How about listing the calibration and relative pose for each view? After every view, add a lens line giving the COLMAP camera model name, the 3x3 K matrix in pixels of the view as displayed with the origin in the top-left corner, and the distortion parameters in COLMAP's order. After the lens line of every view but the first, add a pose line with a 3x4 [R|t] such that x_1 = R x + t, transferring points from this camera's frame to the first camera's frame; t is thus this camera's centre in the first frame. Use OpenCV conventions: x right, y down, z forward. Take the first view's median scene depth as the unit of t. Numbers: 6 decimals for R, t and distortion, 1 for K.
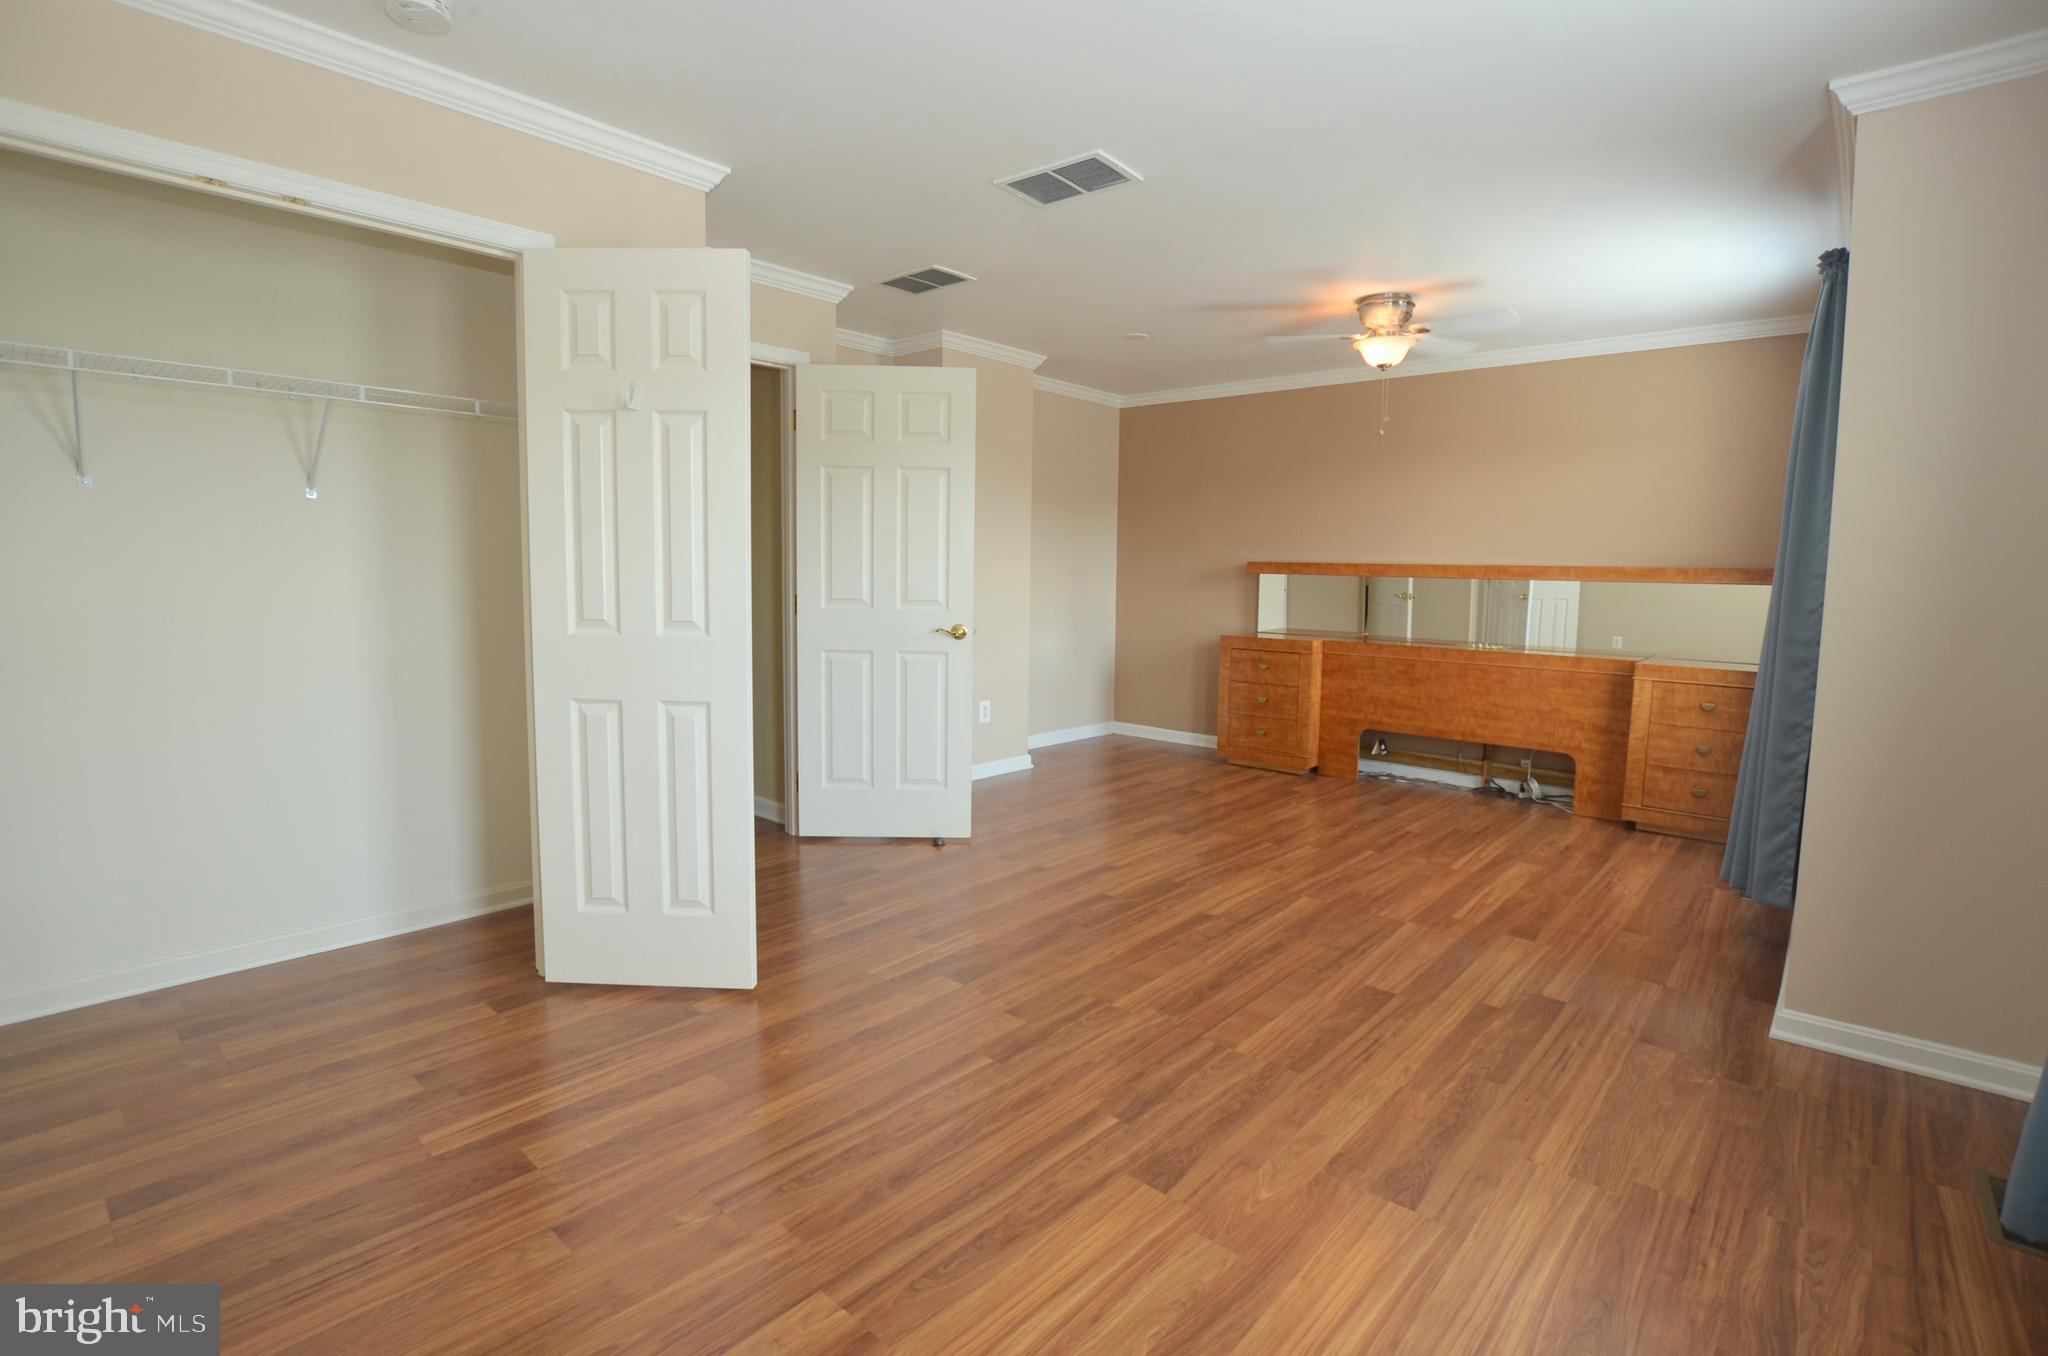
lens RADIAL K [[923.7, 0, 1021.5], [0, 923.7, 671.2], [0, 0, 1]] dist [-0.026004, -0.000386]
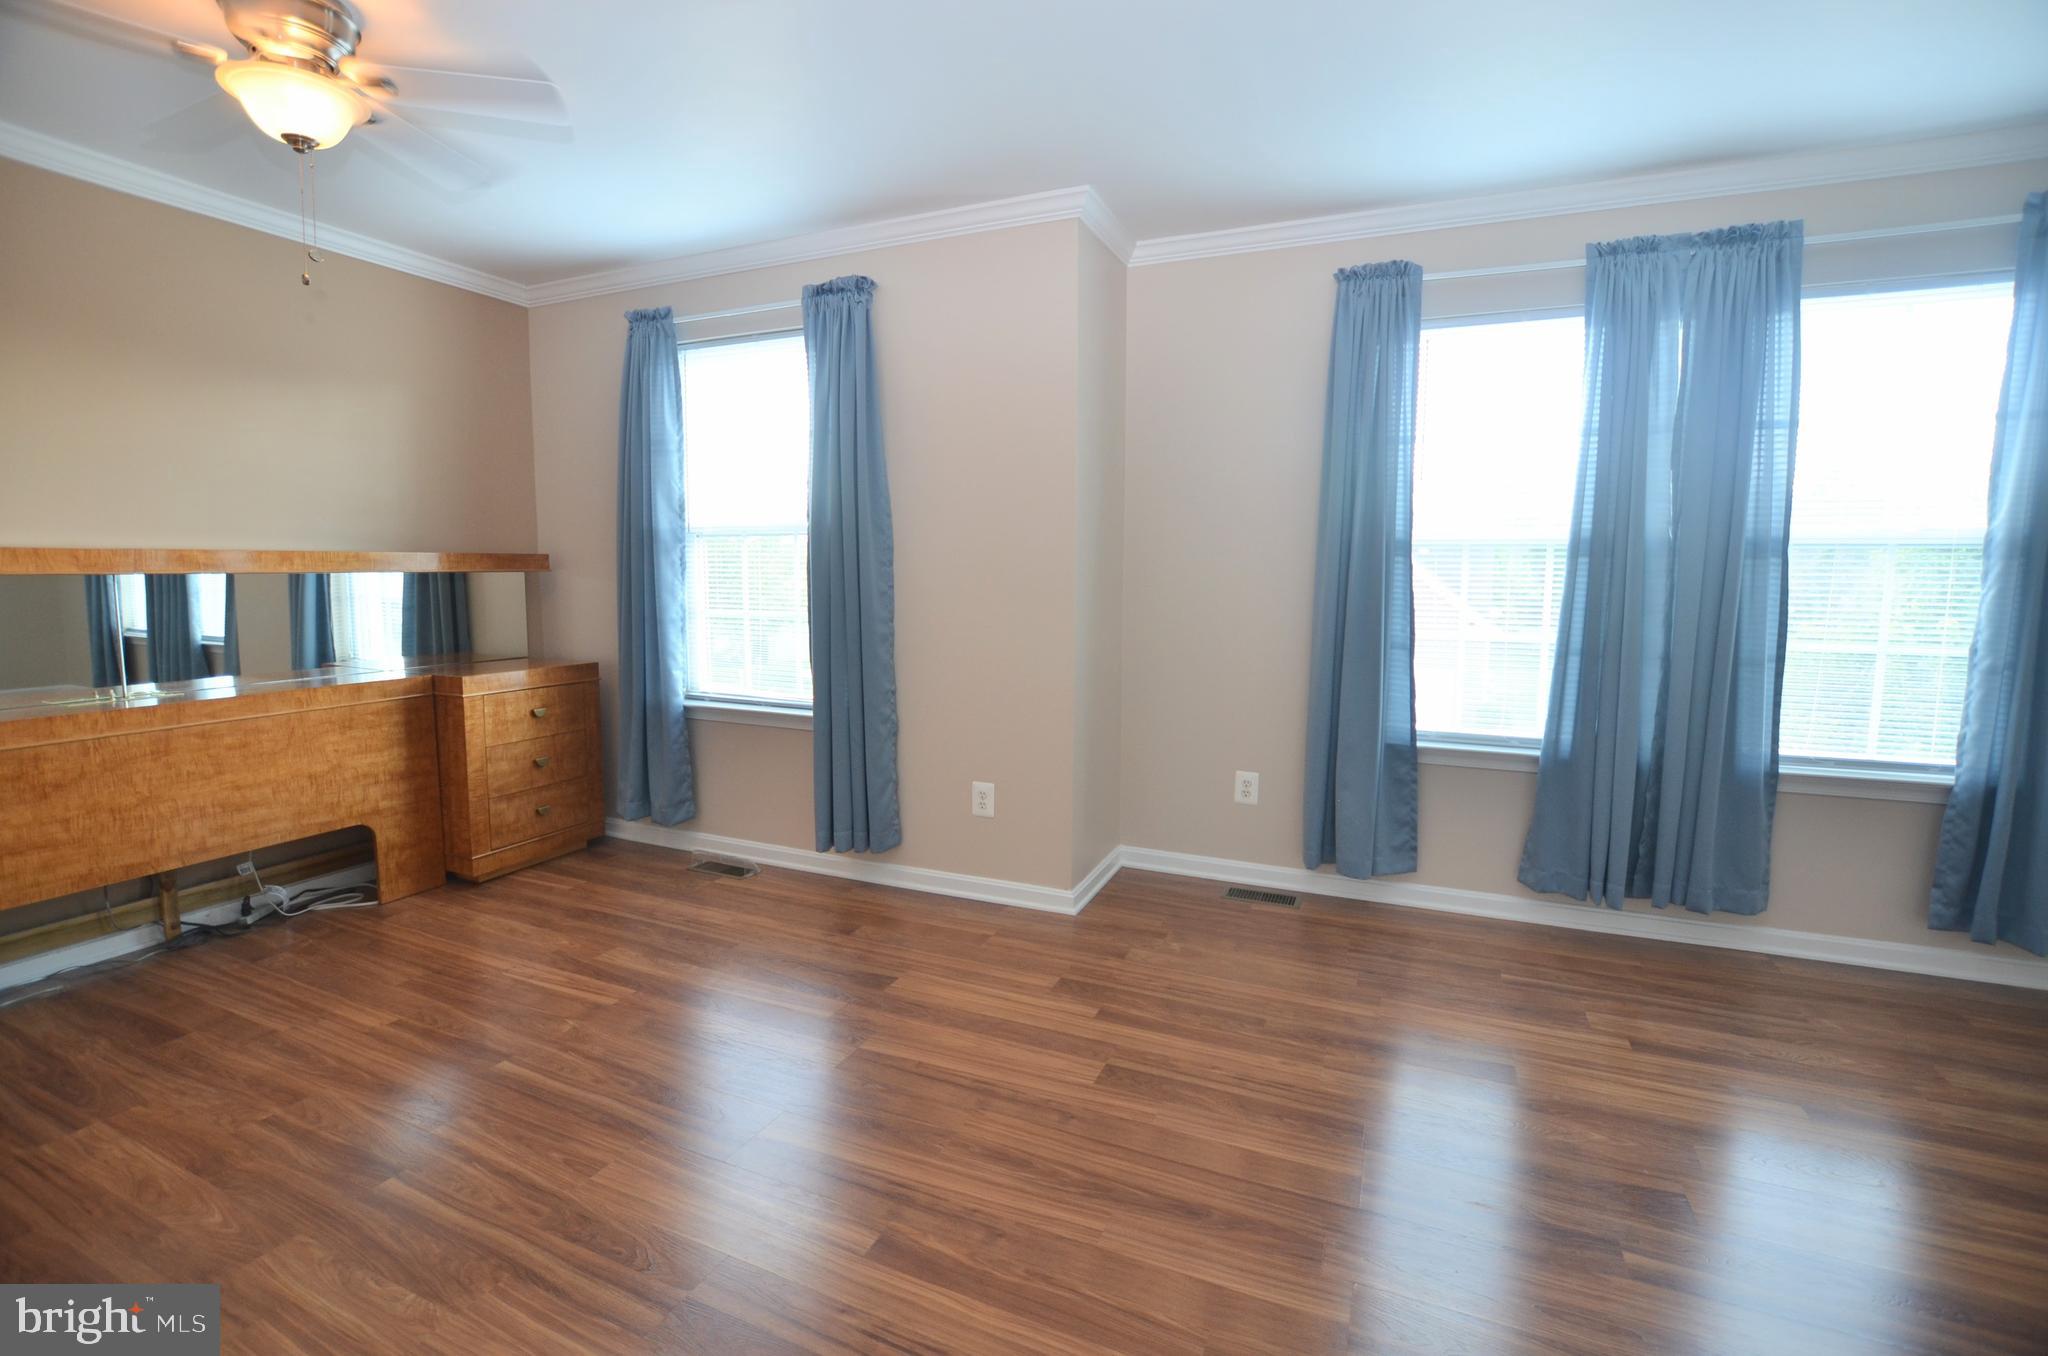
lens RADIAL K [[923.7, 0, 966.9], [0, 923.7, 693.6], [0, 0, 1]] dist [-0.026004, -0.000386]
pose [[-0.305984, -0.143570, 0.941149, -0.190339], [0.096314, 0.978824, 0.180630, -0.094112], [-0.947152, 0.145916, -0.285677, 0.822954]]
